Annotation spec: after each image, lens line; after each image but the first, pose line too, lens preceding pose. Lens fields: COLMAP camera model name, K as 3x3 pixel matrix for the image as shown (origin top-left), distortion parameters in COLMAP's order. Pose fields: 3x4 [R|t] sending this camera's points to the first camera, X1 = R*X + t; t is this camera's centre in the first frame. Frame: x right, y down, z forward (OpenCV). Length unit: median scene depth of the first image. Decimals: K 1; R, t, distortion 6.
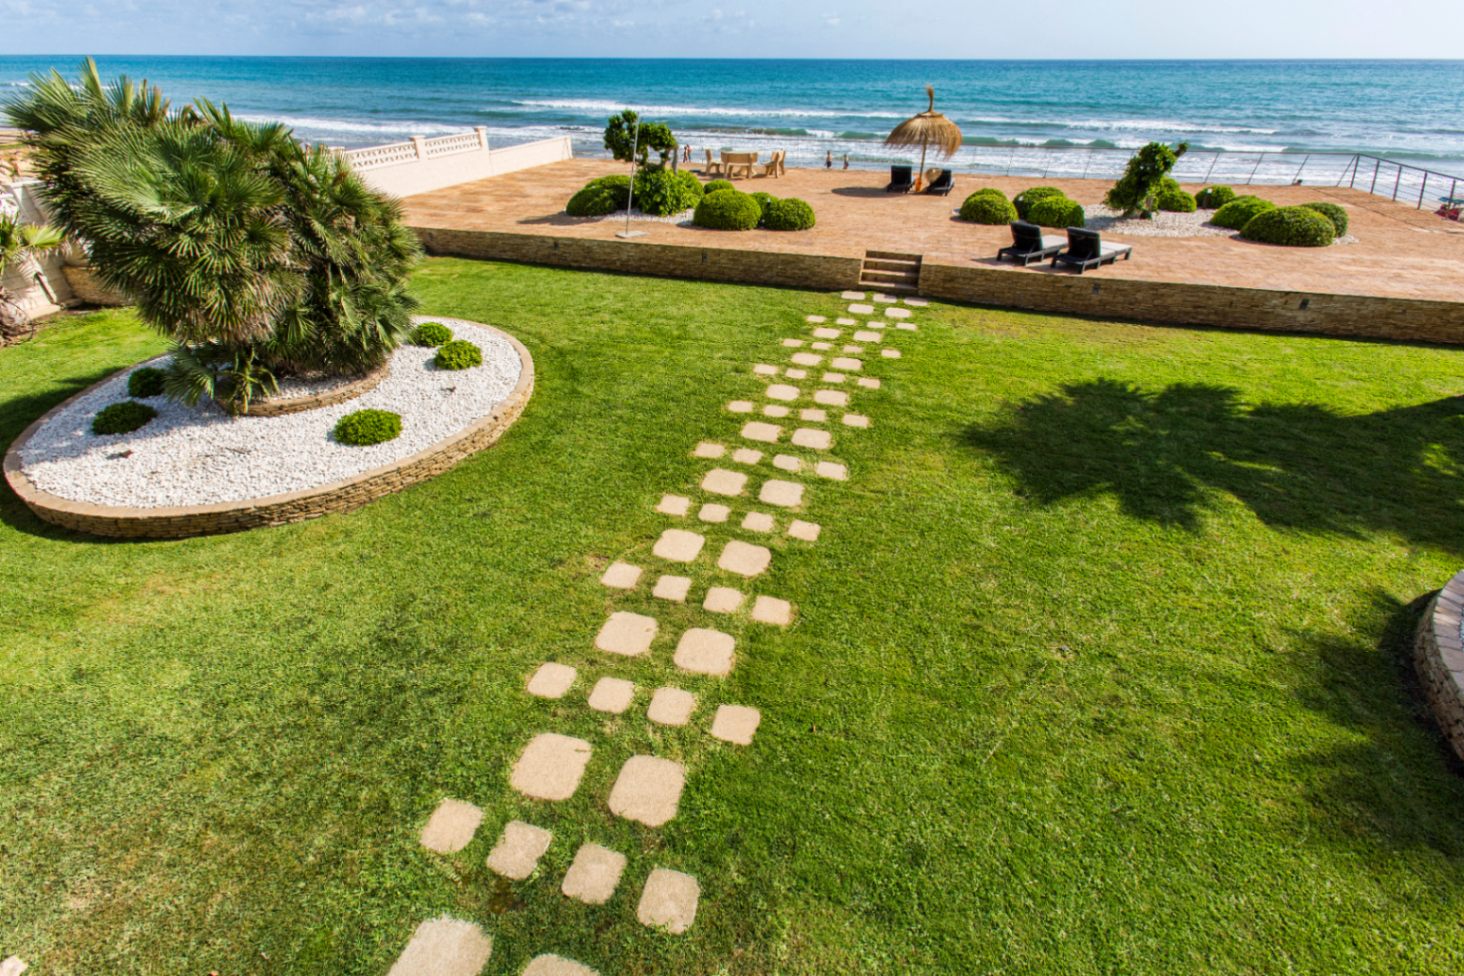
lens RADIAL K [[668.1, 0, 712.4], [0, 668.1, 496.1], [0, 0, 1]] dist [-0.017553, 0.009904]
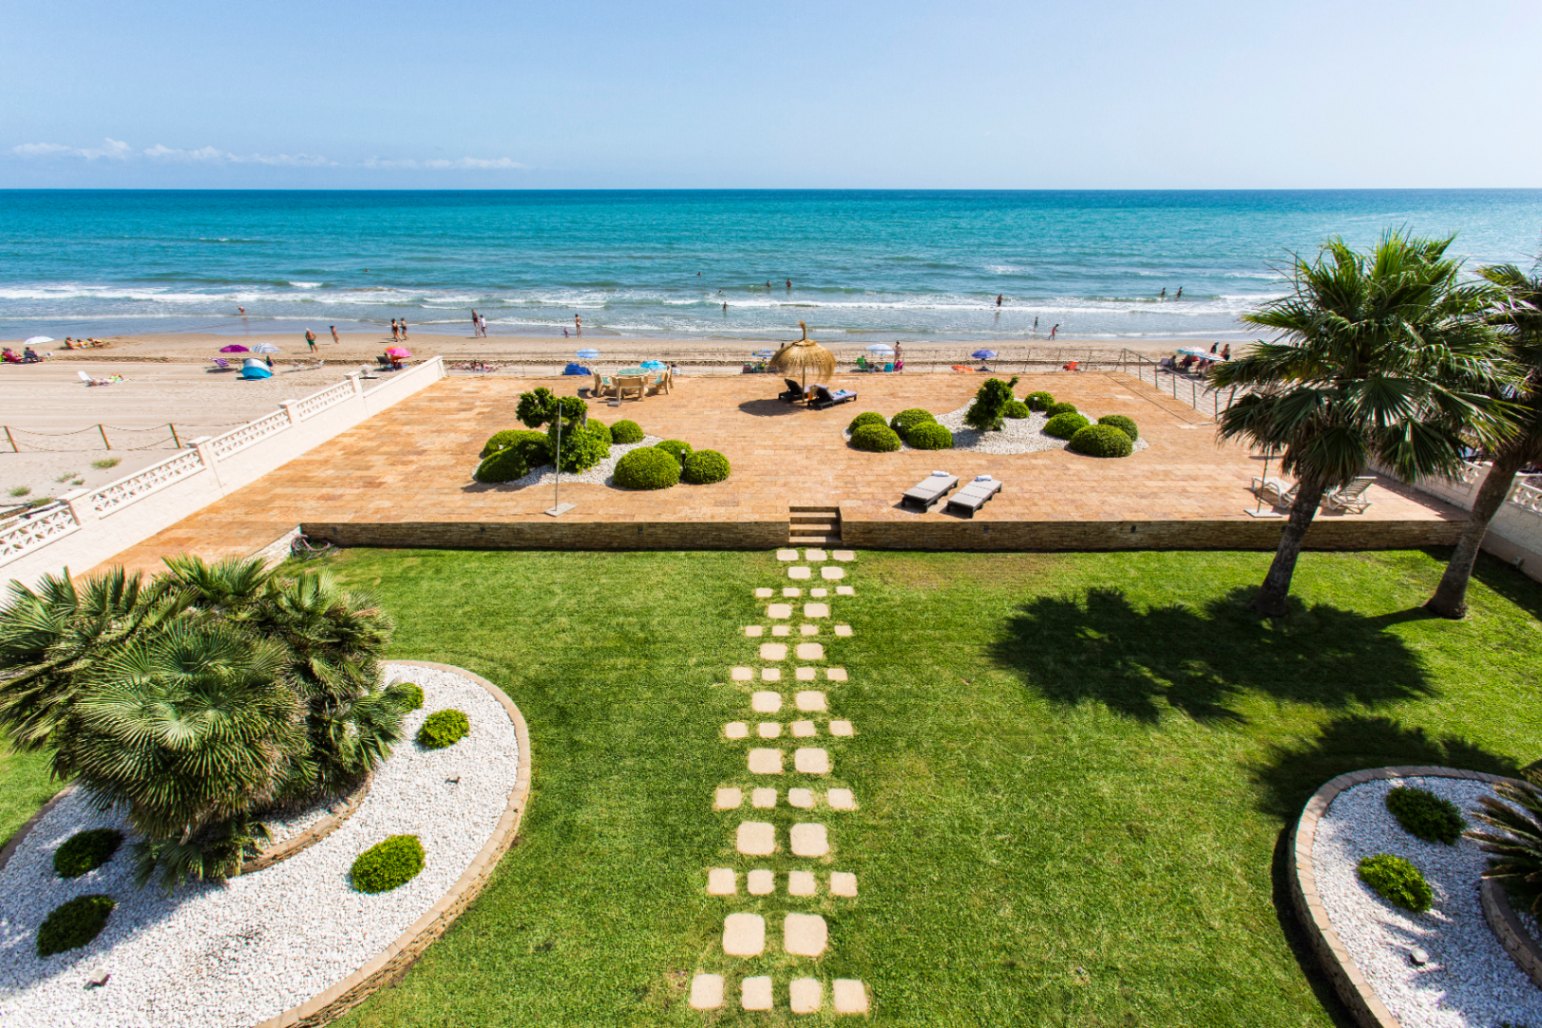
lens RADIAL K [[703.7, 0, 779.6], [0, 703.7, 521.9], [0, 0, 1]] dist [-0.017553, 0.009904]
pose [[0.956292, -0.119338, 0.266954, -0.116237], [0.161110, 0.976895, -0.140427, -0.220049], [-0.244027, 0.177298, 0.953423, -0.120750]]
